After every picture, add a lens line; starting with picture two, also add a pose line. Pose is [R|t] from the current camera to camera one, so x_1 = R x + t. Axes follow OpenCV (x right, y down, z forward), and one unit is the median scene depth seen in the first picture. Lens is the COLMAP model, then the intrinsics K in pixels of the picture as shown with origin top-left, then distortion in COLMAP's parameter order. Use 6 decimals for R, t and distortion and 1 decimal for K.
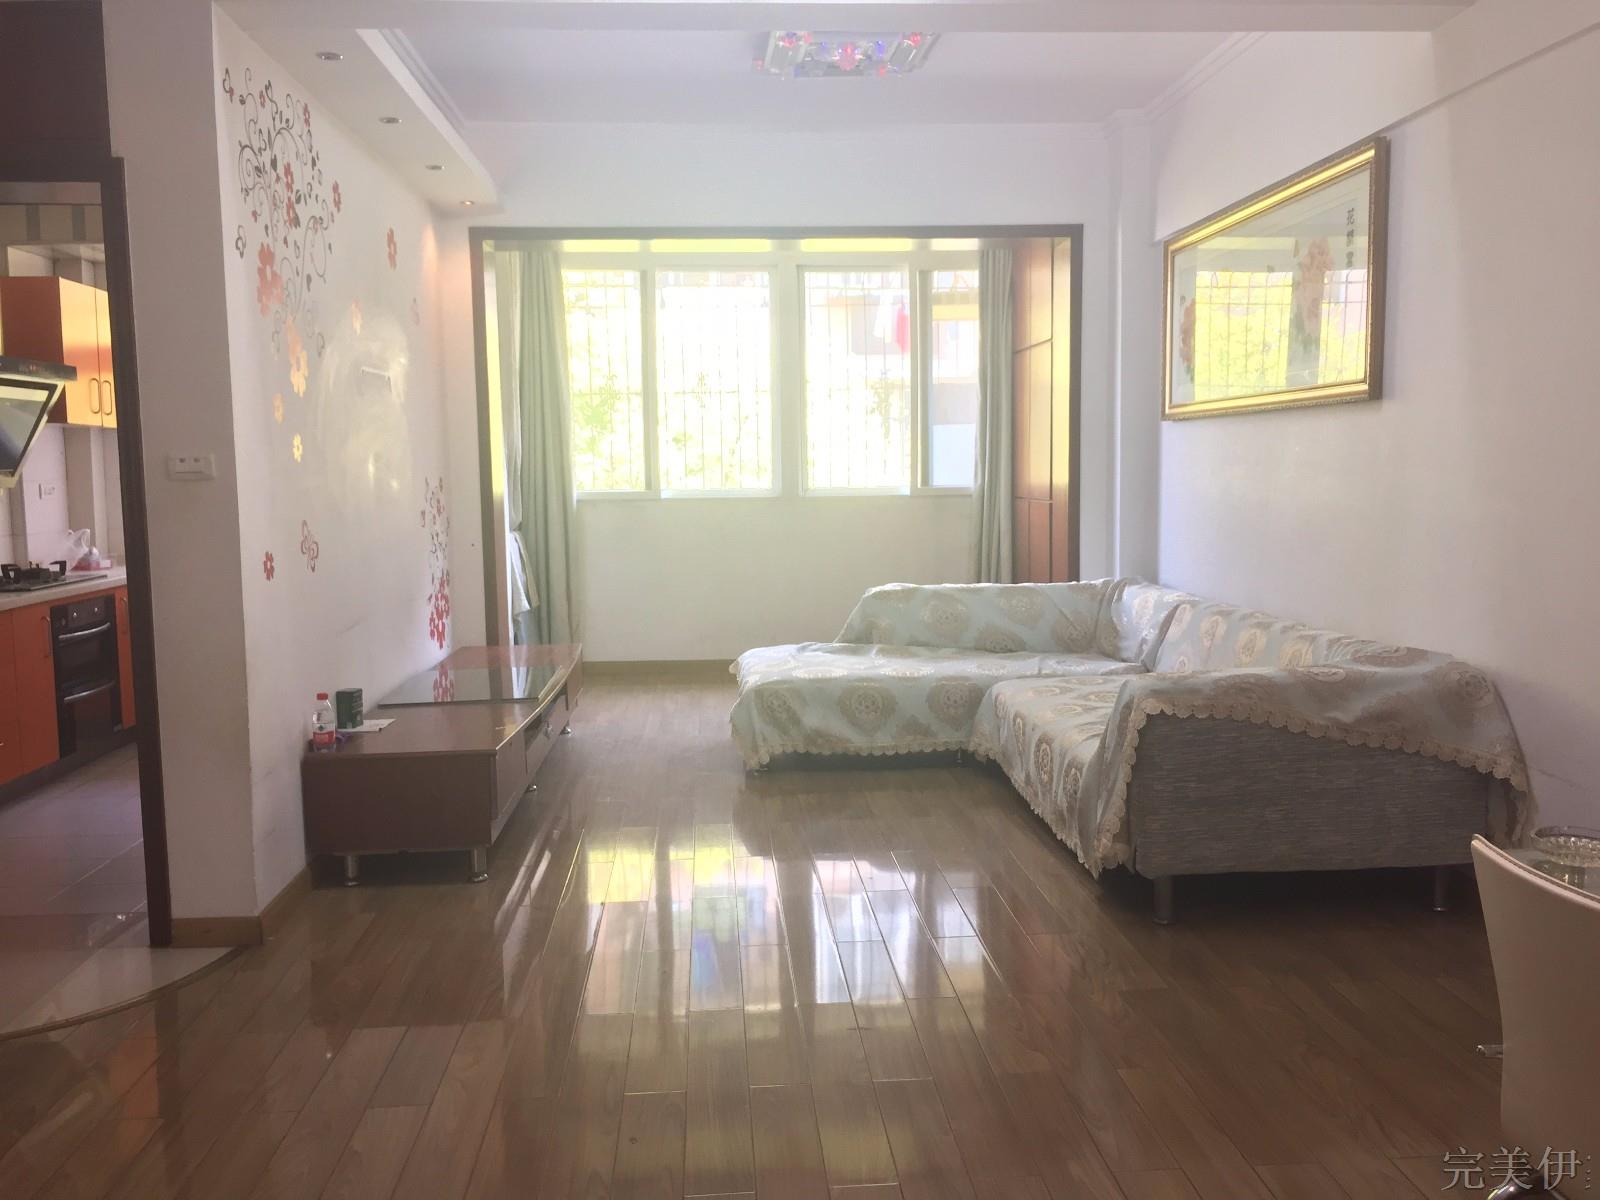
lens RADIAL K [[1355.0, 0, 800.0], [0, 1355.0, 600.0], [0, 0, 1]] dist [0.006501, -0.003095]
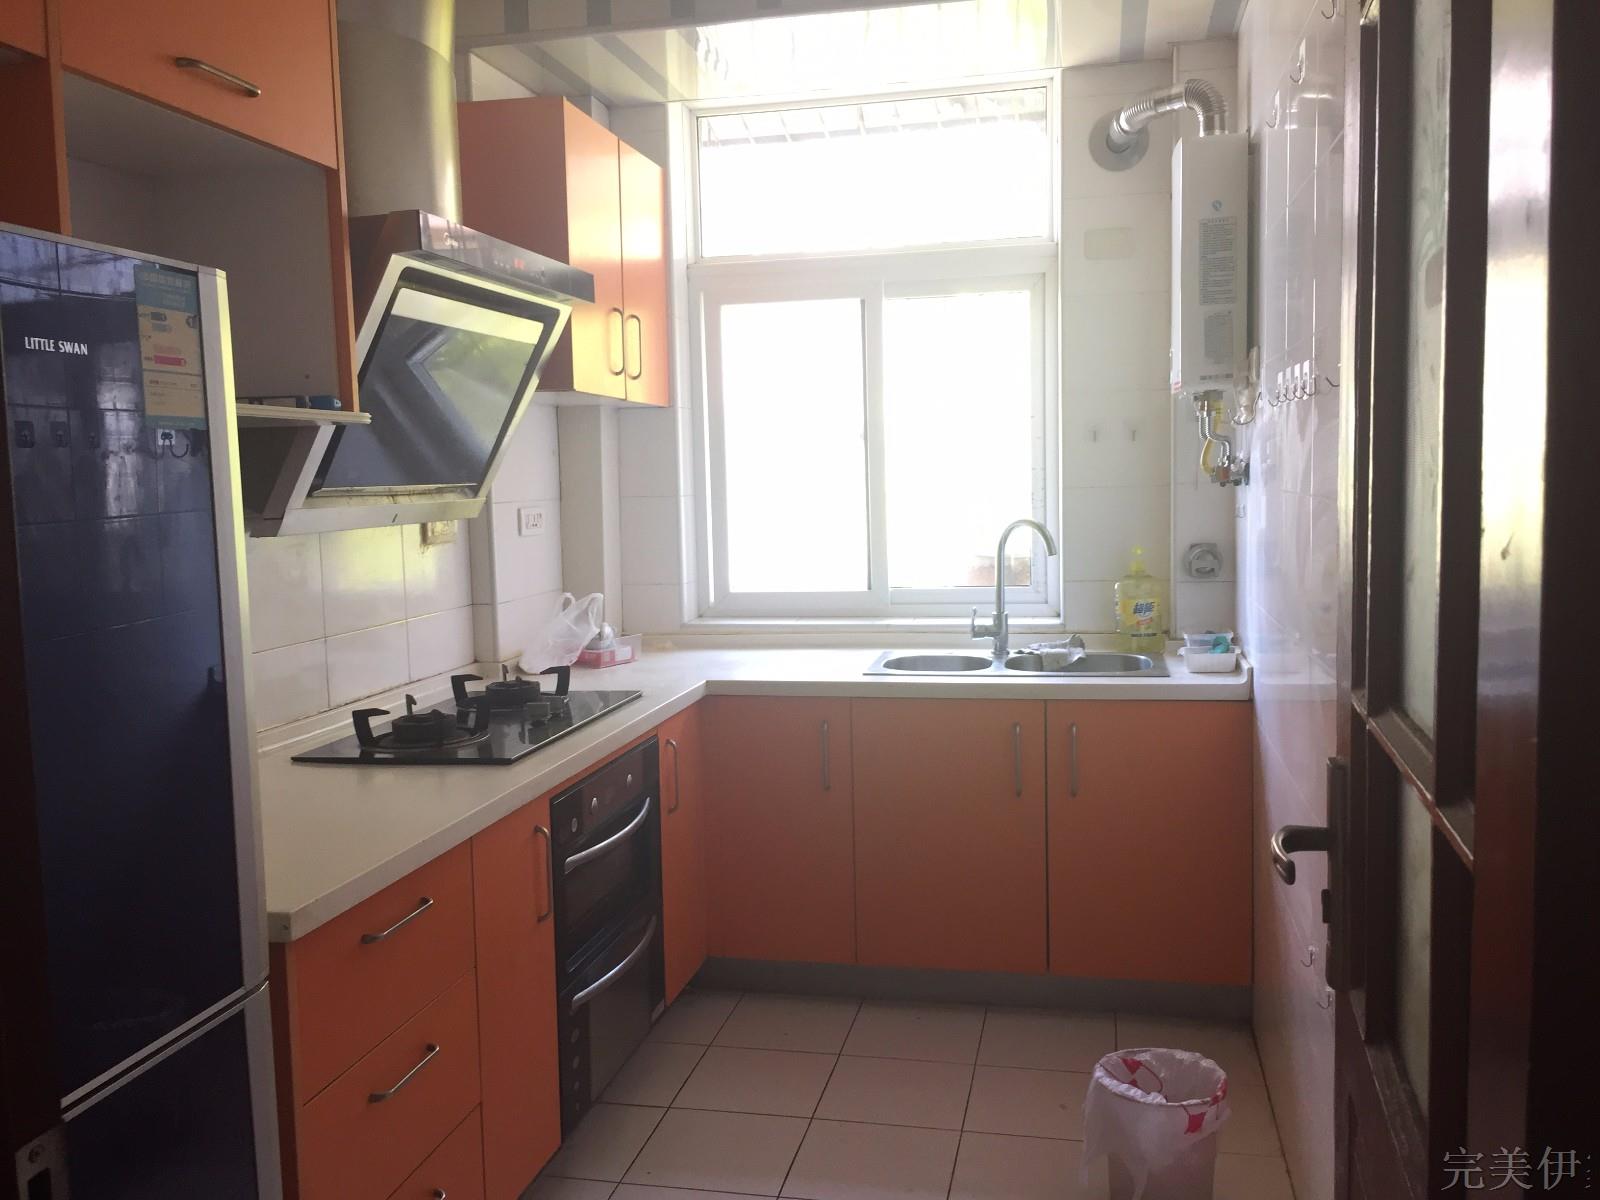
lens RADIAL K [[1348.2, 0, 800.0], [0, 1348.2, 600.0], [0, 0, 1]] dist [0.040263, 0.000660]
pose [[0.959646, 0.014432, -0.280842, -0.303758], [-0.014146, 0.999895, 0.003046, -0.053006], [0.280856, 0.001050, 0.959749, 0.519368]]
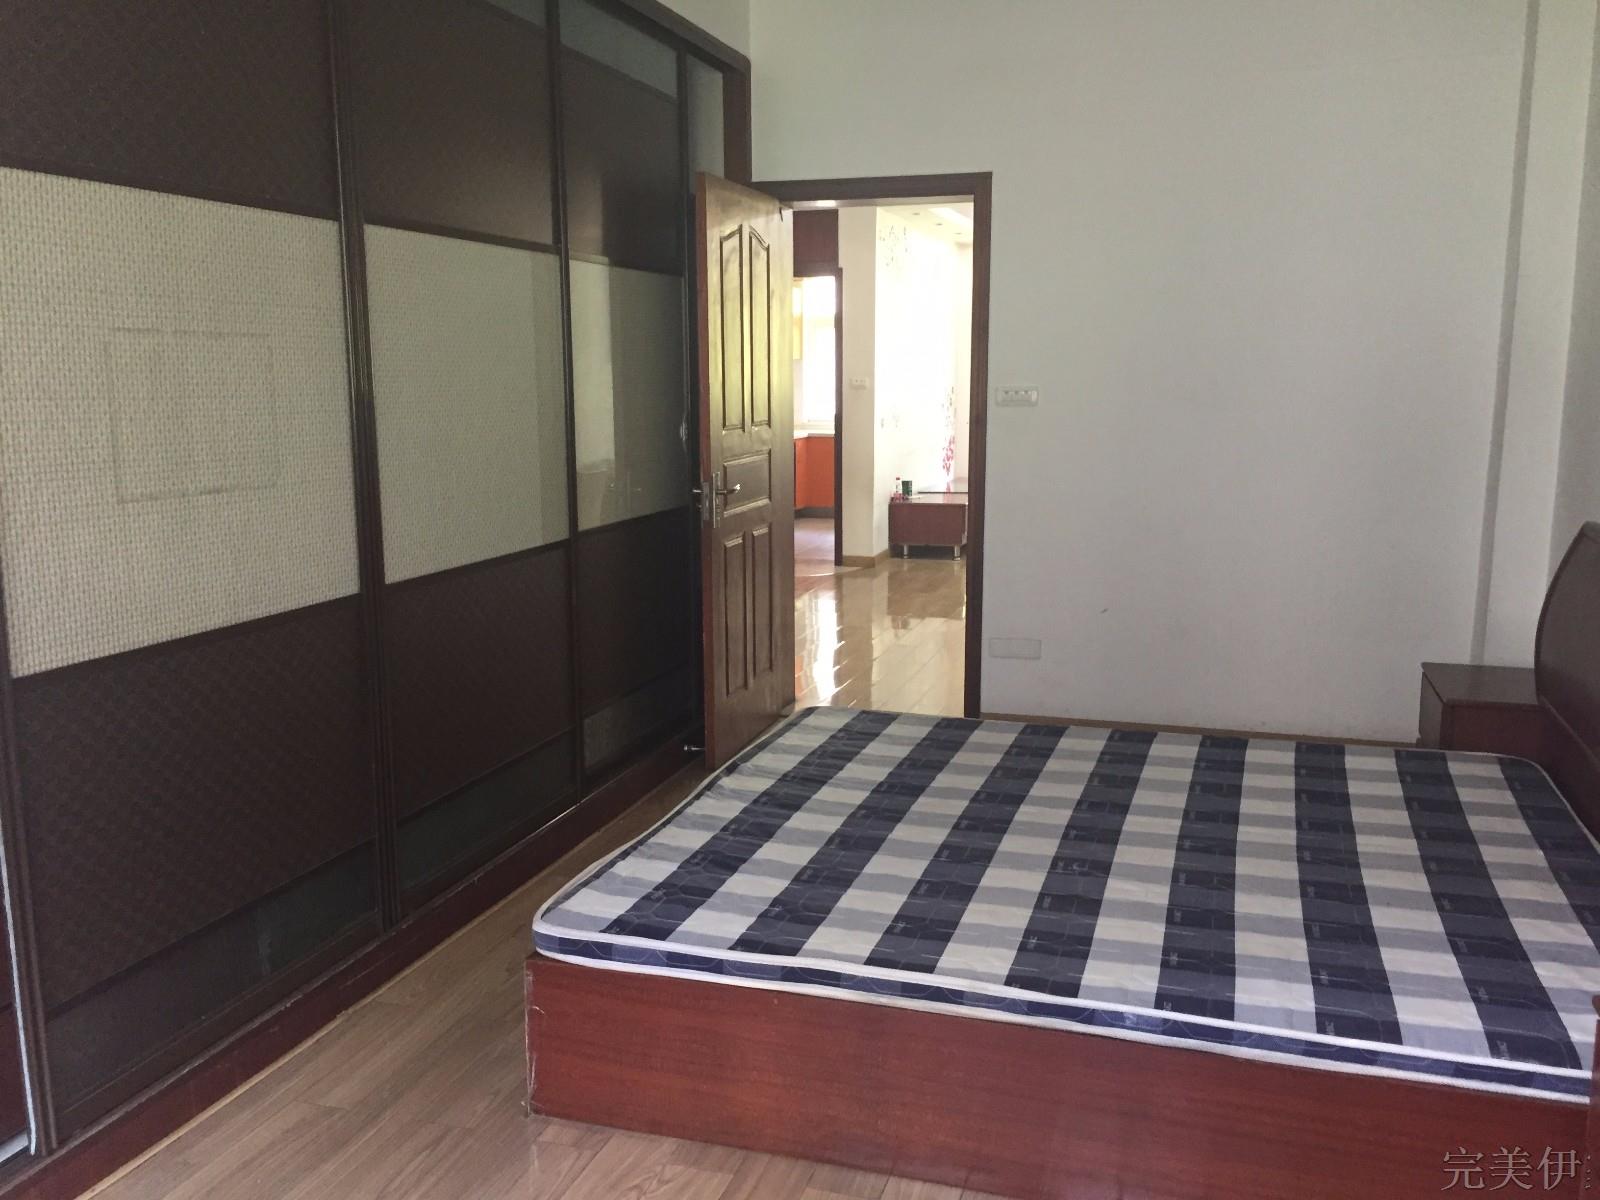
lens RADIAL K [[1355.0, 0, 800.0], [0, 1355.0, 600.0], [0, 0, 1]] dist [0.006501, -0.003095]
pose [[0.929249, 0.071219, -0.362525, 0.538044], [-0.046066, 0.995922, 0.077570, 0.151937], [0.366571, -0.055382, 0.928740, -1.884956]]
